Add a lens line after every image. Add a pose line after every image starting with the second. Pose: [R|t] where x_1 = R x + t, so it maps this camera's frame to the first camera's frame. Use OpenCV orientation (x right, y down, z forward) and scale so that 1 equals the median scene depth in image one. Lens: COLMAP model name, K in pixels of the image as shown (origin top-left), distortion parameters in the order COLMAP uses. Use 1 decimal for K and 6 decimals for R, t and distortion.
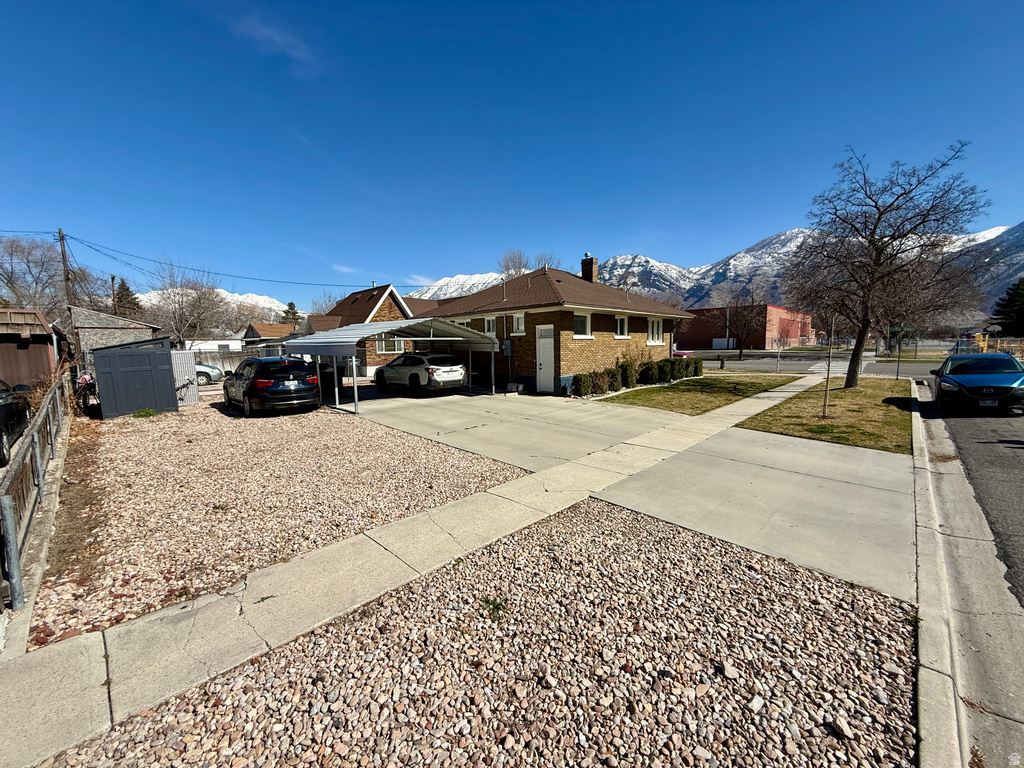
lens RADIAL K [[403.4, 0, 512.0], [0, 403.4, 384.0], [0, 0, 1]] dist [0.000516, 0.000010]
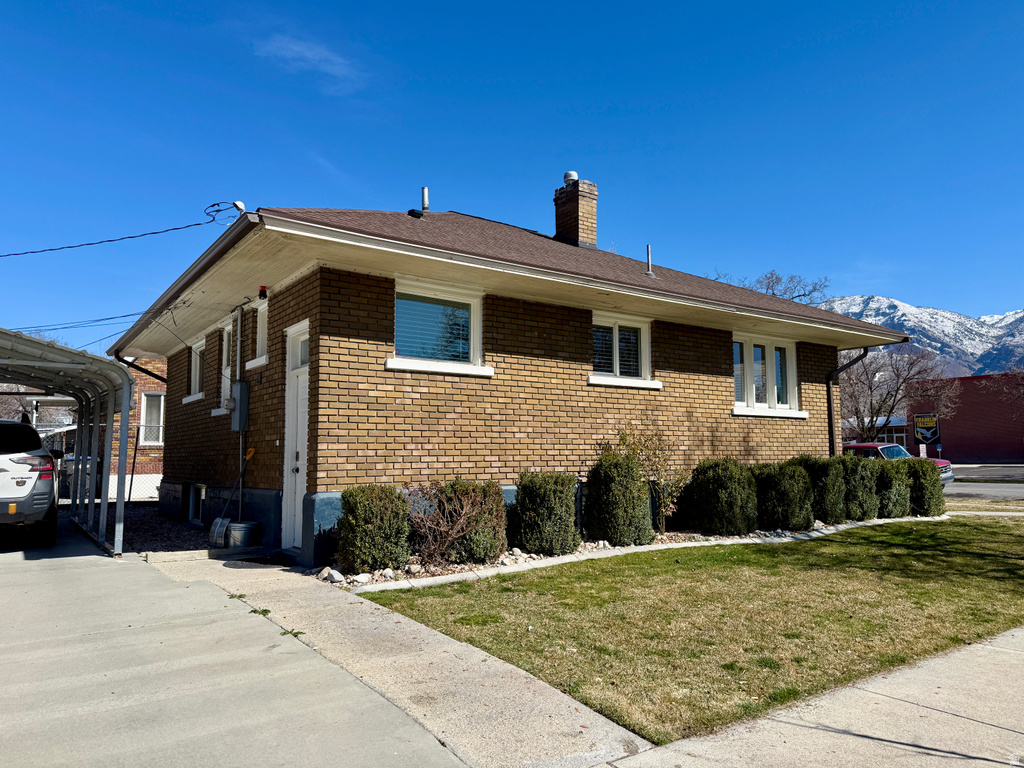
lens RADIAL K [[718.5, 0, 512.0], [0, 718.5, 384.0], [0, 0, 1]] dist [0.010004, 0.000758]
pose [[0.984963, -0.007530, -0.172603, 0.296926], [-0.026466, 0.980681, -0.193814, -0.001505], [0.170728, 0.195468, 0.965735, 0.459474]]
